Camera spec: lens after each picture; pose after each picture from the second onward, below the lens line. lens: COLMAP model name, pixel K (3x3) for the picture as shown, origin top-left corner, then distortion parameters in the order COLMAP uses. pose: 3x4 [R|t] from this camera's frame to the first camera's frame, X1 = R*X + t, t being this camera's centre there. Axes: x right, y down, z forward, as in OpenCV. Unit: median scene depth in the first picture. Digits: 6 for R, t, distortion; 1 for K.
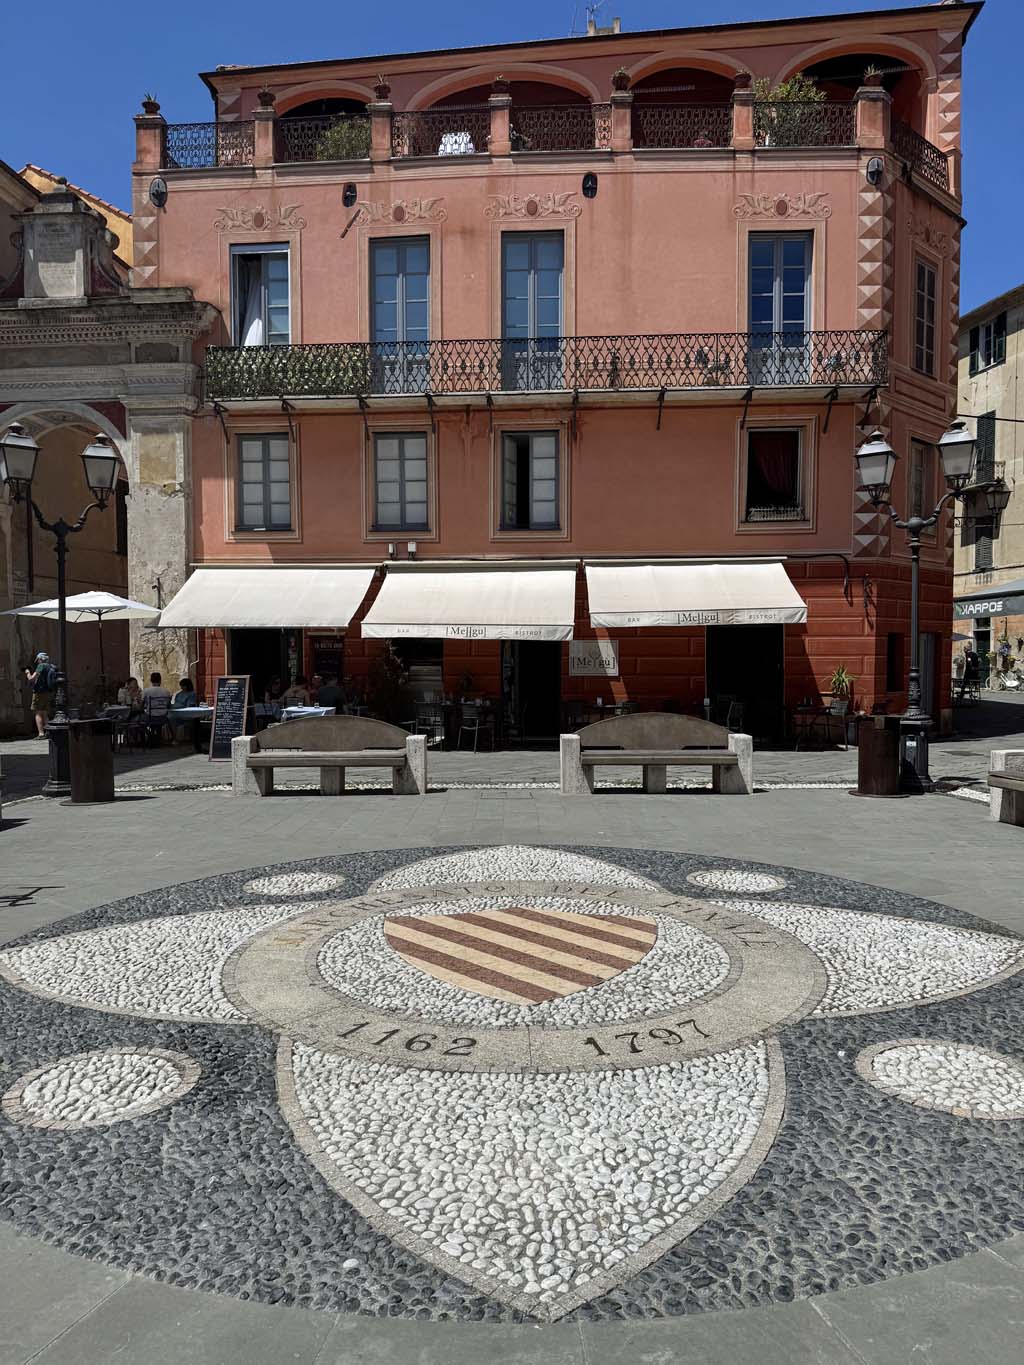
lens RADIAL K [[963.1, 0, 512.0], [0, 963.1, 682.5], [0, 0, 1]] dist [0.038997, -0.068335]
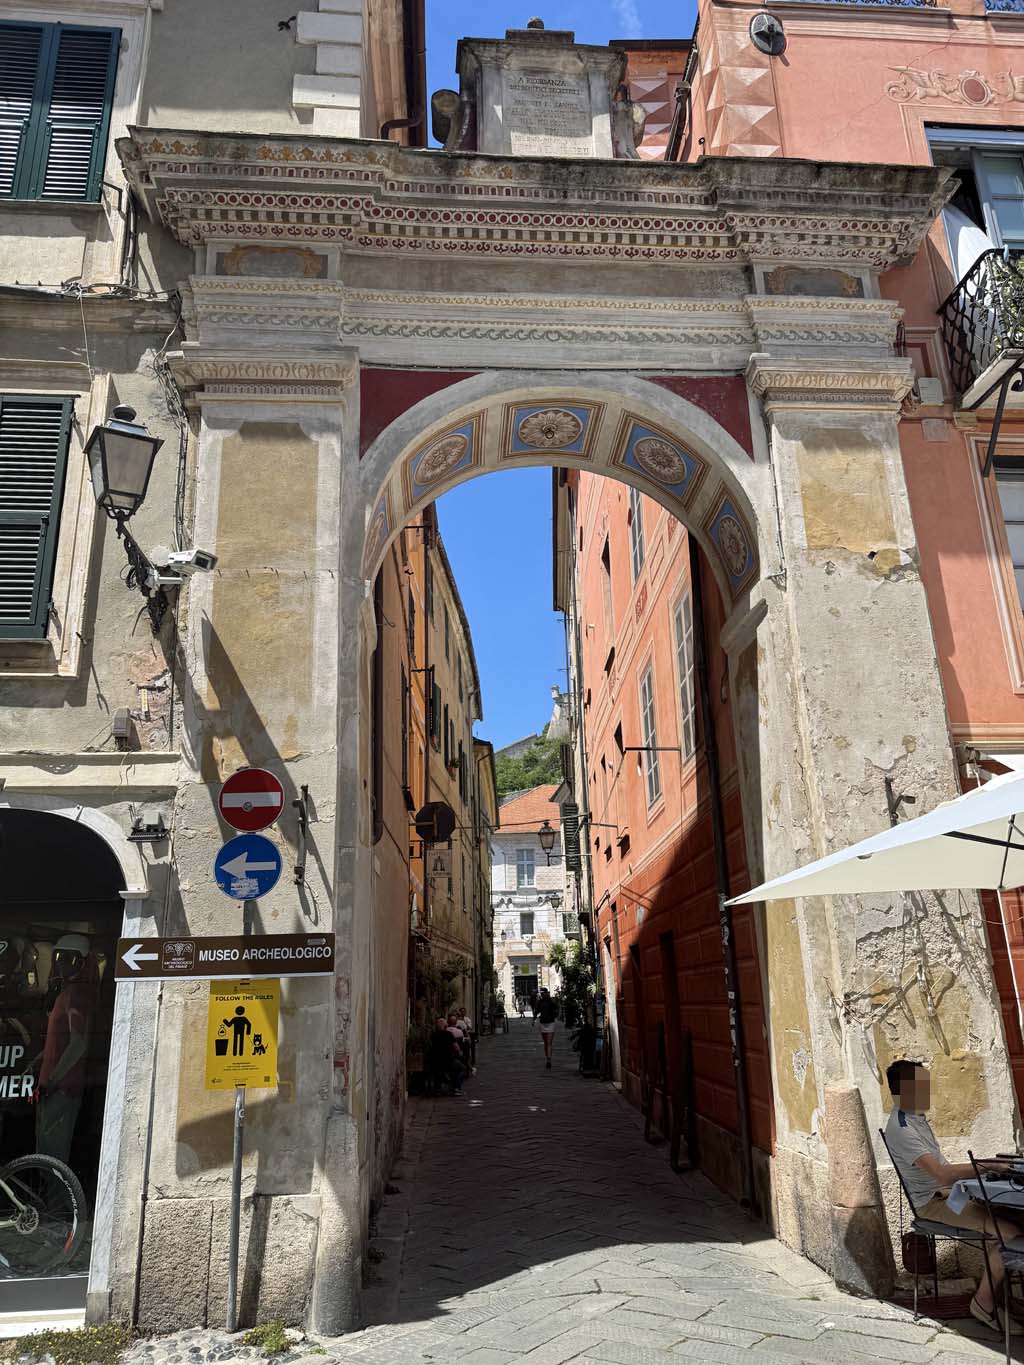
lens RADIAL K [[958.8, 0, 512.0], [0, 958.8, 682.5], [0, 0, 1]] dist [0.054909, -0.061457]
pose [[0.987166, 0.019806, 0.158466, -0.574072], [0.037349, 0.936129, -0.349669, -0.019048], [-0.155271, 0.351100, 0.923374, 0.677368]]
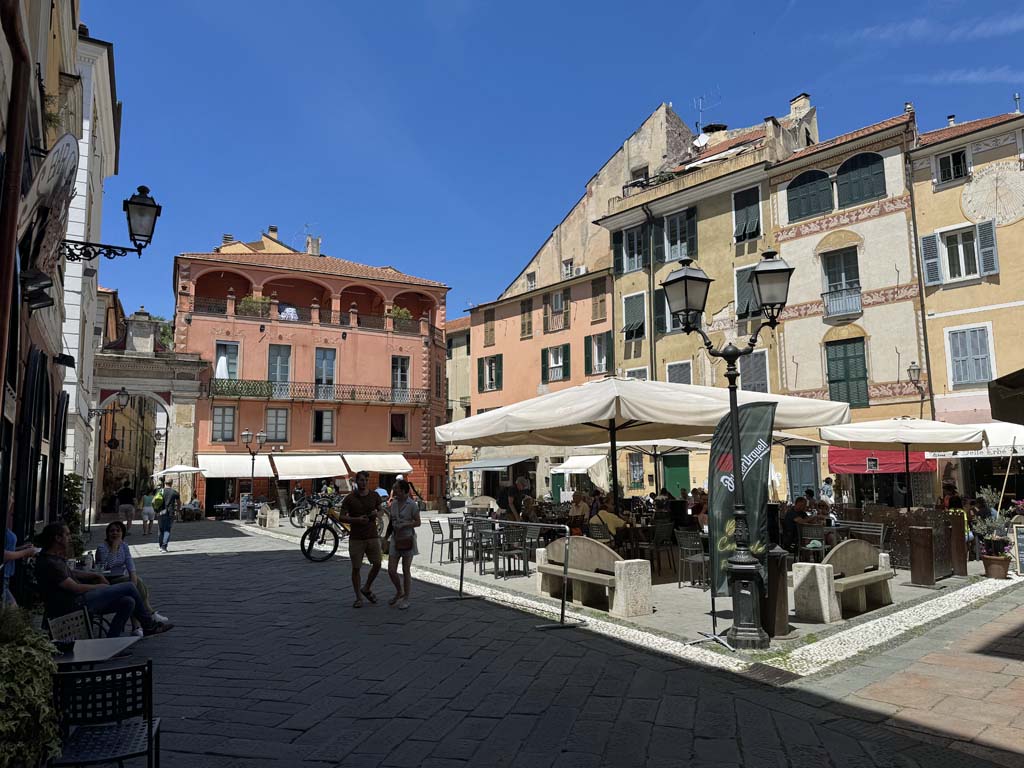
lens RADIAL K [[719.3, 0, 512.0], [0, 719.3, 384.0], [0, 0, 1]] dist [0.054909, -0.061457]
pose [[0.844032, 0.056957, 0.533260, -0.685236], [0.038403, 0.985372, -0.166031, 0.058479], [-0.534917, 0.160614, 0.829498, -1.199980]]
